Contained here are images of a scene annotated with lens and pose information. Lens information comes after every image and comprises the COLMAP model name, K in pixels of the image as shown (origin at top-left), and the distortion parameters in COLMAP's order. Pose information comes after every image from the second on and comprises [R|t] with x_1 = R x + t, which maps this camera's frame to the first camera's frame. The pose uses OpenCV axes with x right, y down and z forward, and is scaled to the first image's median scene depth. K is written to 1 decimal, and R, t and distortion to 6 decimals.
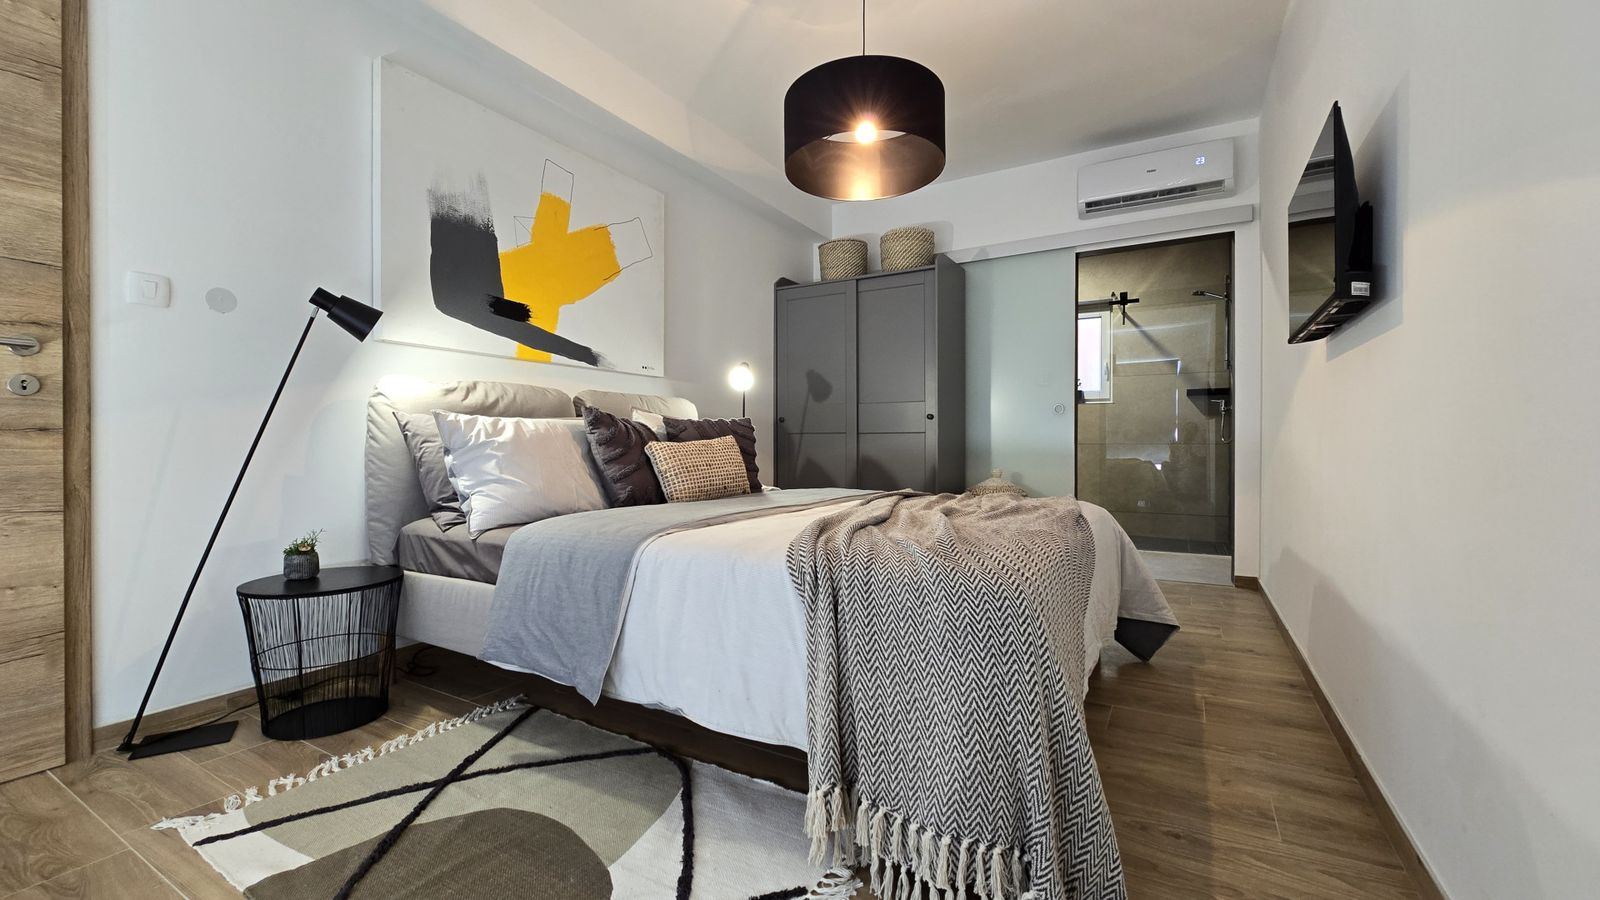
lens RADIAL K [[651.7, 0, 800.0], [0, 651.7, 449.1], [0, 0, 1]] dist [-0.002432, -0.001747]
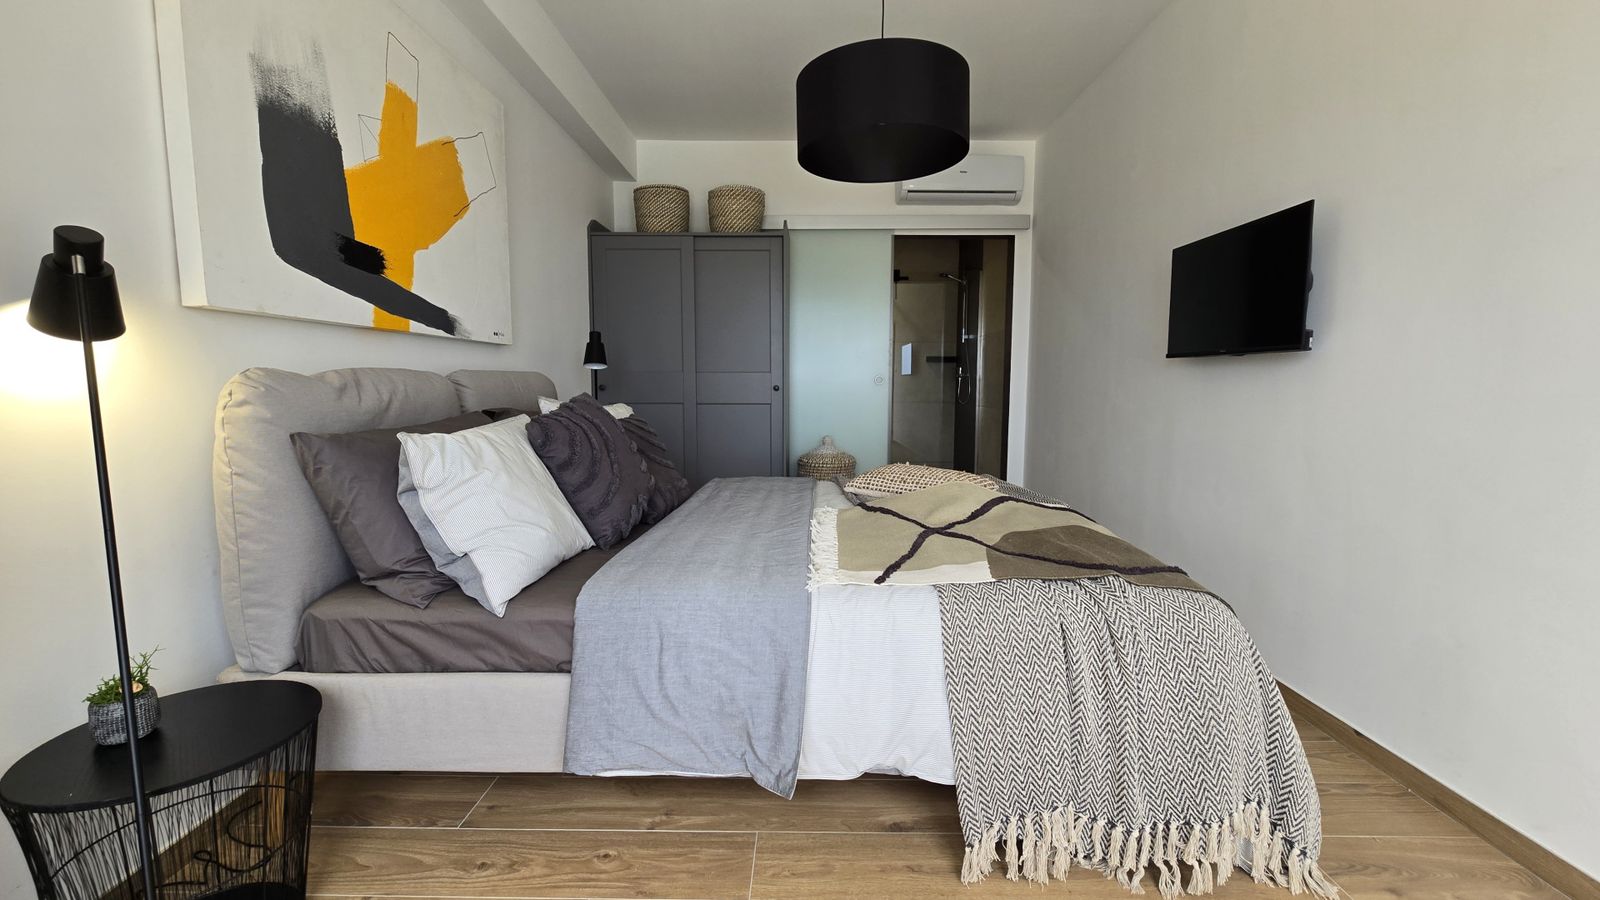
lens RADIAL K [[651.7, 0, 799.6], [0, 651.7, 451.3], [0, 0, 1]] dist [-0.002432, -0.001747]
pose [[0.874122, -0.045095, 0.483609, -0.380011], [-0.002878, 0.995182, 0.098000, -0.078035], [-0.485698, -0.087056, 0.869781, 0.164591]]
